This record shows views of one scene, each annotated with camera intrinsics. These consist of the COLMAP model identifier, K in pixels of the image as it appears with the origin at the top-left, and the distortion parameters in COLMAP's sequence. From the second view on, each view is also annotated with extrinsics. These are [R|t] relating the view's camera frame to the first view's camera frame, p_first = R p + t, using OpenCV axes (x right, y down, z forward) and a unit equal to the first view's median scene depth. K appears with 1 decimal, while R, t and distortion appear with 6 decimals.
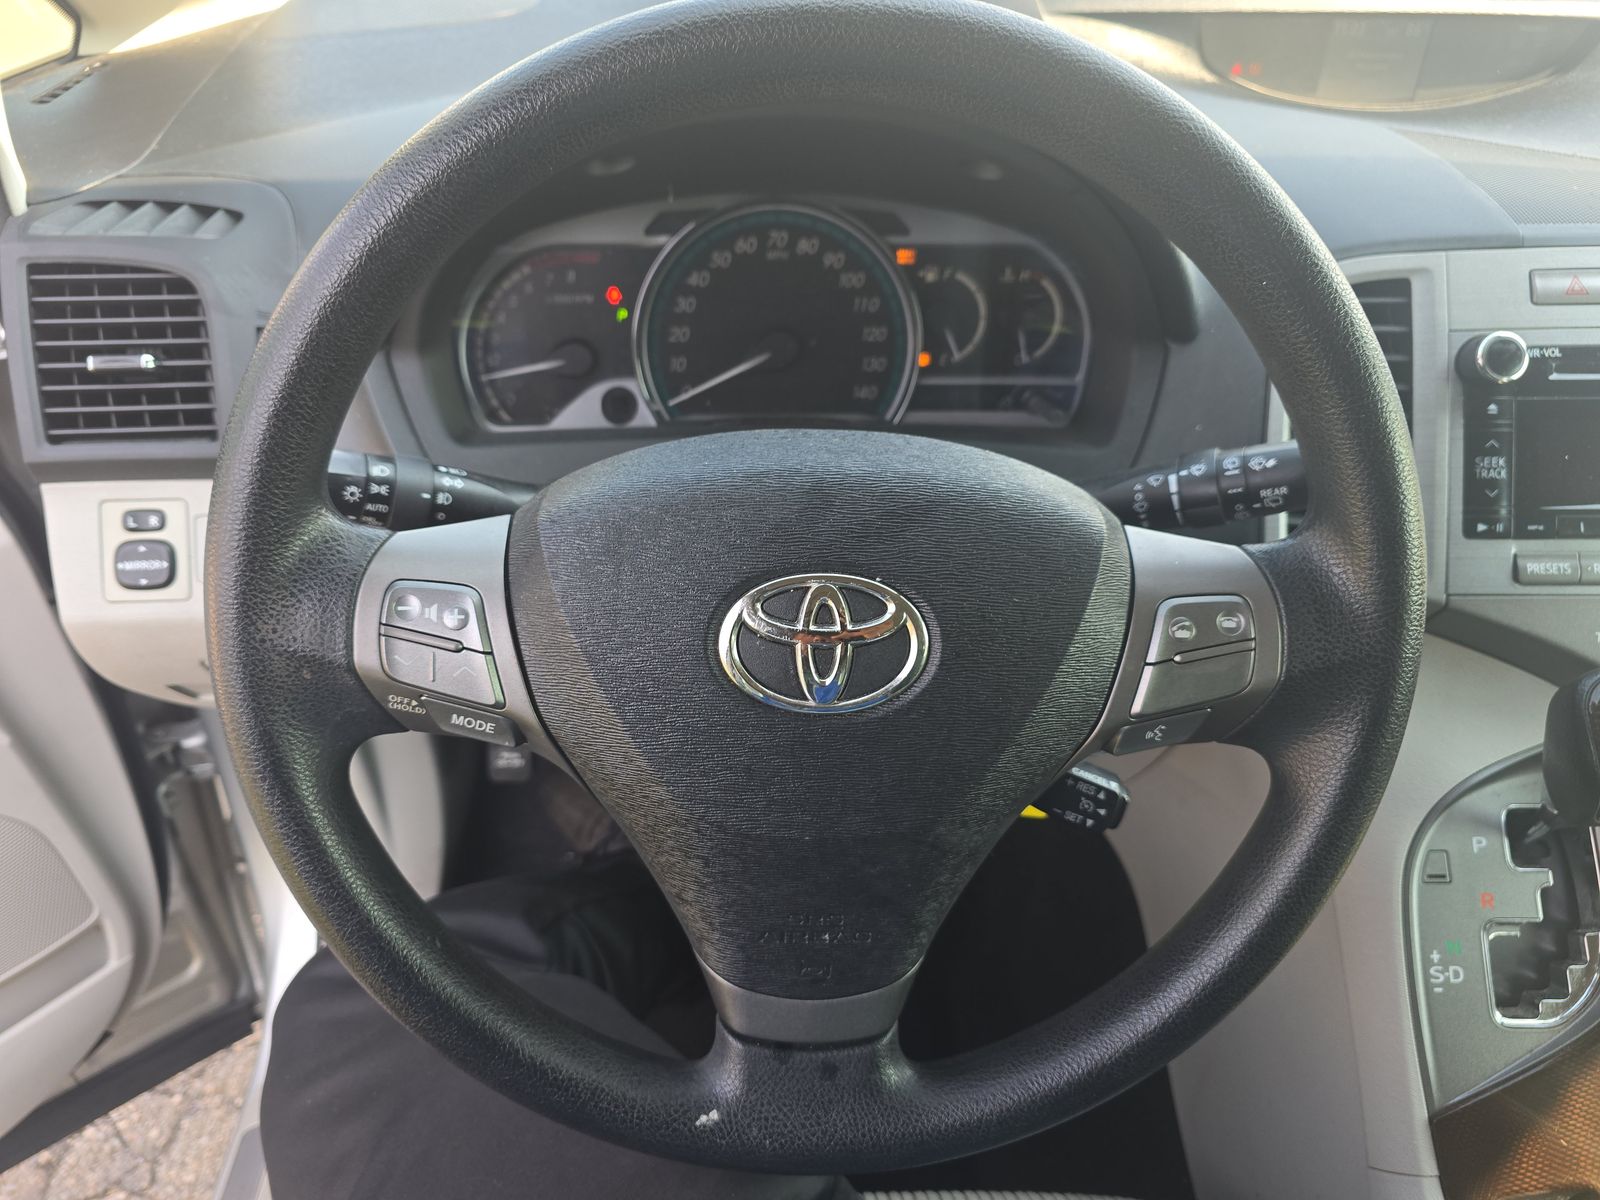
lens RADIAL K [[1054.4, 0, 800.0], [0, 1054.4, 600.0], [0, 0, 1]] dist [-0.003265, -0.002873]
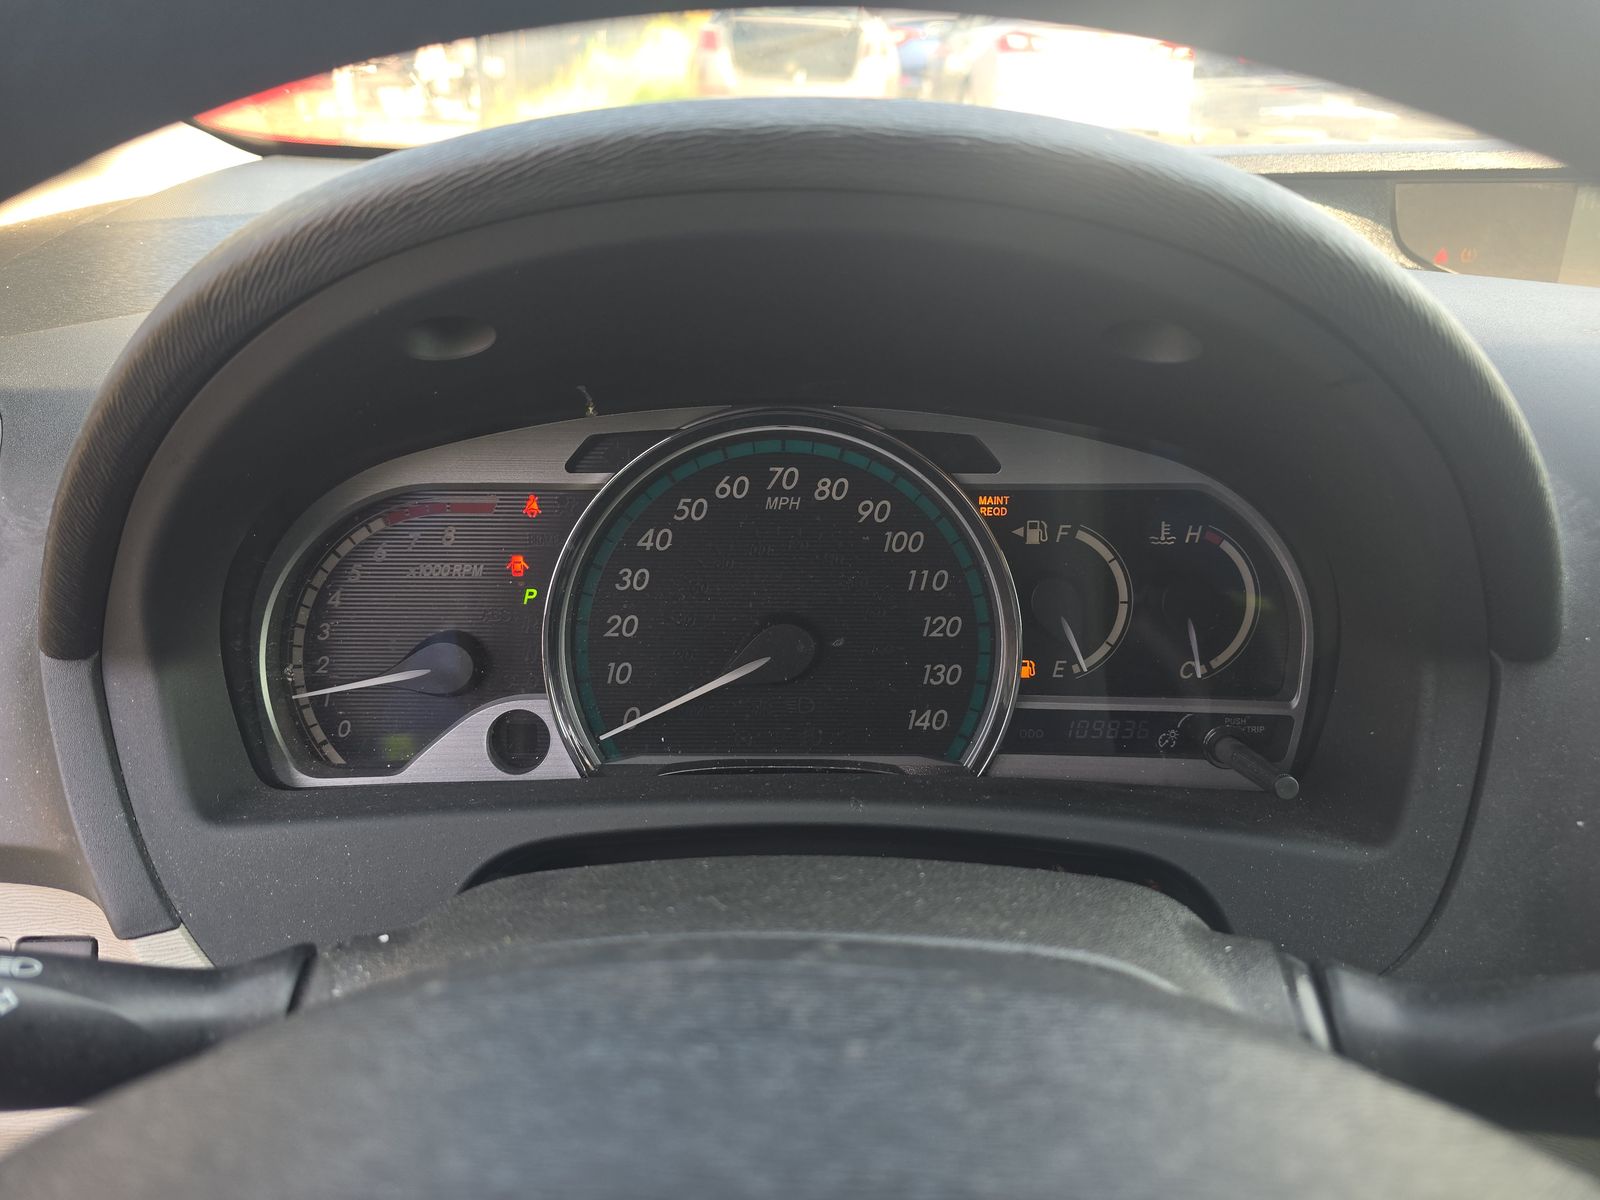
lens RADIAL K [[1054.4, 0, 800.0], [0, 1054.4, 600.0], [0, 0, 1]] dist [-0.003265, -0.002873]
pose [[0.998119, 0.005096, -0.061096, 0.026827], [-0.018728, 0.974247, -0.224703, -0.133984], [0.058378, 0.225424, 0.972510, 0.414974]]
